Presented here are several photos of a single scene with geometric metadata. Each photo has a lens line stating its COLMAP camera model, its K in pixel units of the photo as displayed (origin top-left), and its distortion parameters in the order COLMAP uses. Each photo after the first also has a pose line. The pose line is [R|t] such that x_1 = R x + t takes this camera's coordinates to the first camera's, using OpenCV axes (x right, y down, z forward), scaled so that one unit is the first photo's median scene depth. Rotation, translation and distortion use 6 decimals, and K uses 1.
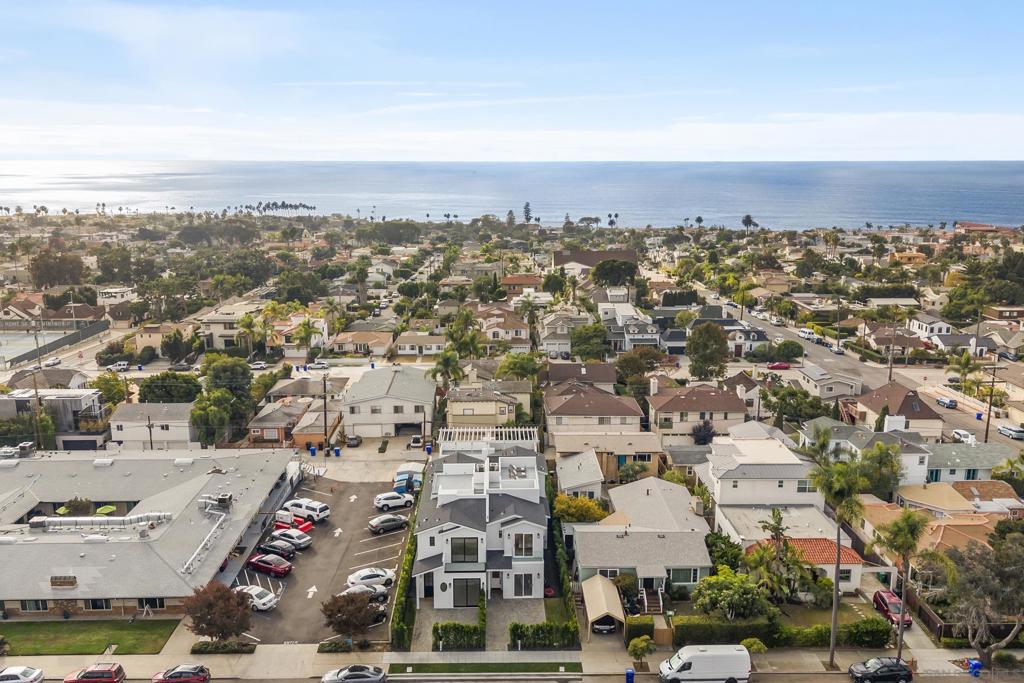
lens RADIAL K [[810.3, 0, 508.3], [0, 810.3, 326.6], [0, 0, 1]] dist [0.022021, -0.013000]
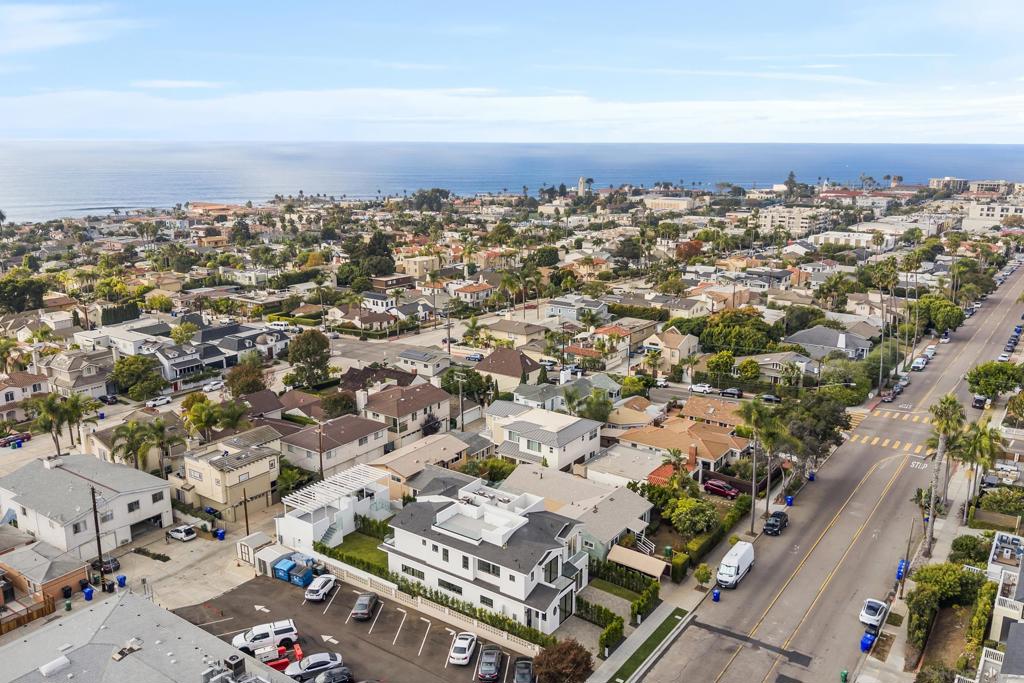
lens RADIAL K [[816.7, 0, 504.6], [0, 816.7, 342.6], [0, 0, 1]] dist [0.025735, -0.004532]
pose [[0.588489, -0.190055, 0.785850, -0.857245], [0.156632, 0.980364, 0.119802, -0.149820], [-0.793188, 0.052587, 0.606702, 0.386769]]
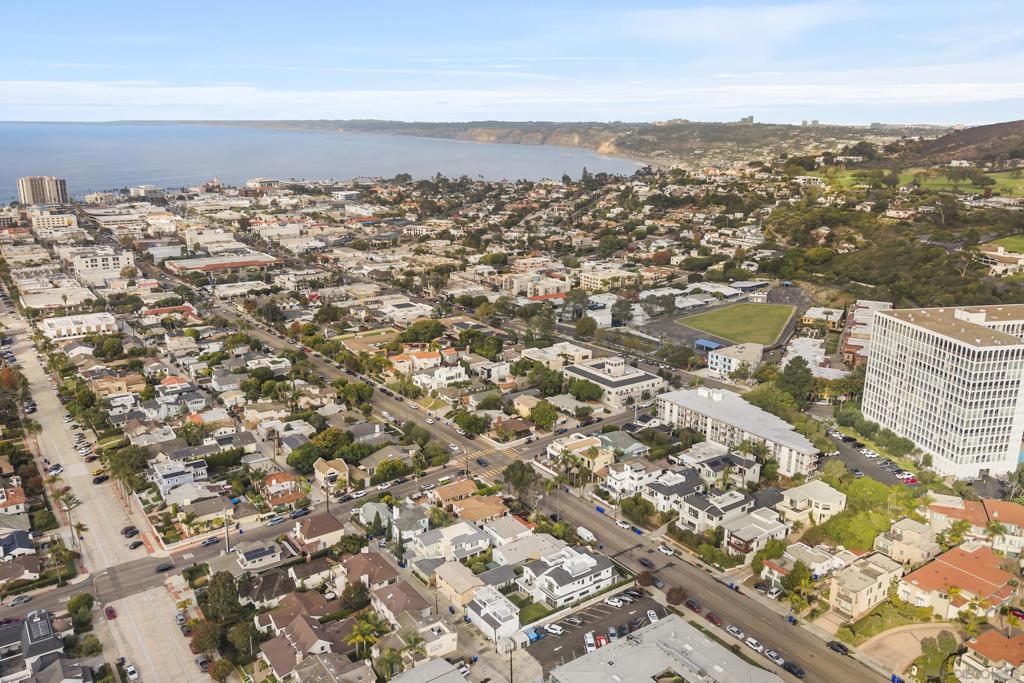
lens RADIAL K [[816.7, 0, 504.6], [0, 816.7, 342.6], [0, 0, 1]] dist [0.025735, -0.004532]
pose [[-0.567924, -0.222653, 0.792394, -1.934816], [0.157676, 0.915456, 0.370241, -1.531189], [-0.807837, 0.335210, -0.484802, 2.381663]]
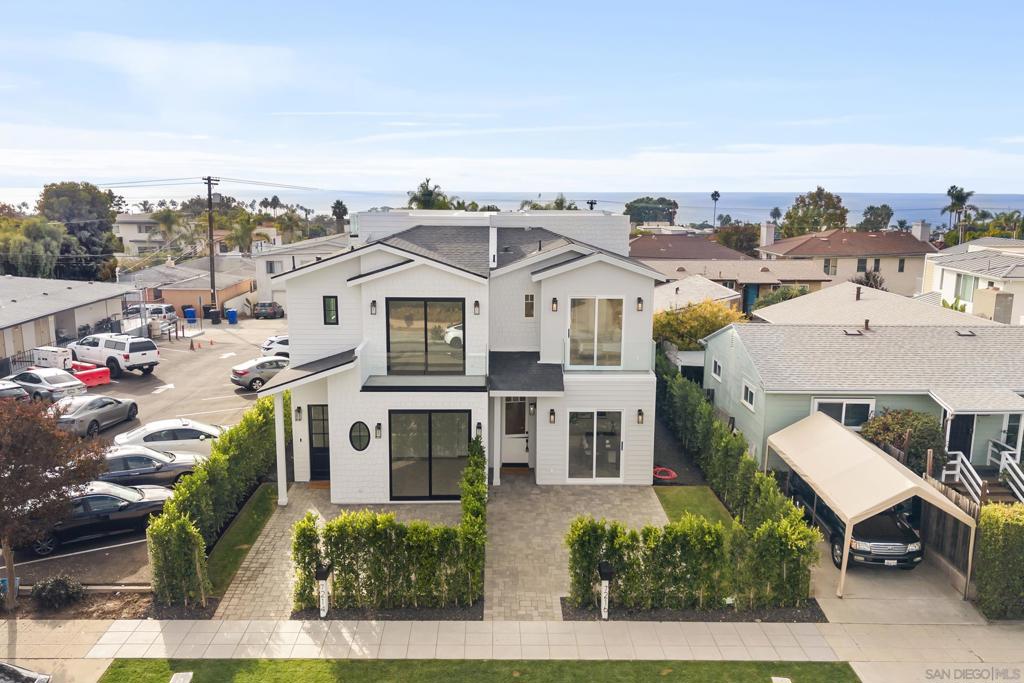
lens RADIAL K [[810.3, 0, 508.3], [0, 810.3, 326.6], [0, 0, 1]] dist [0.022021, -0.013000]
pose [[0.999949, 0.005672, -0.008393, -0.016093], [-0.005989, 0.999250, -0.038262, 0.281657], [0.008169, 0.038310, 0.999232, 0.653291]]
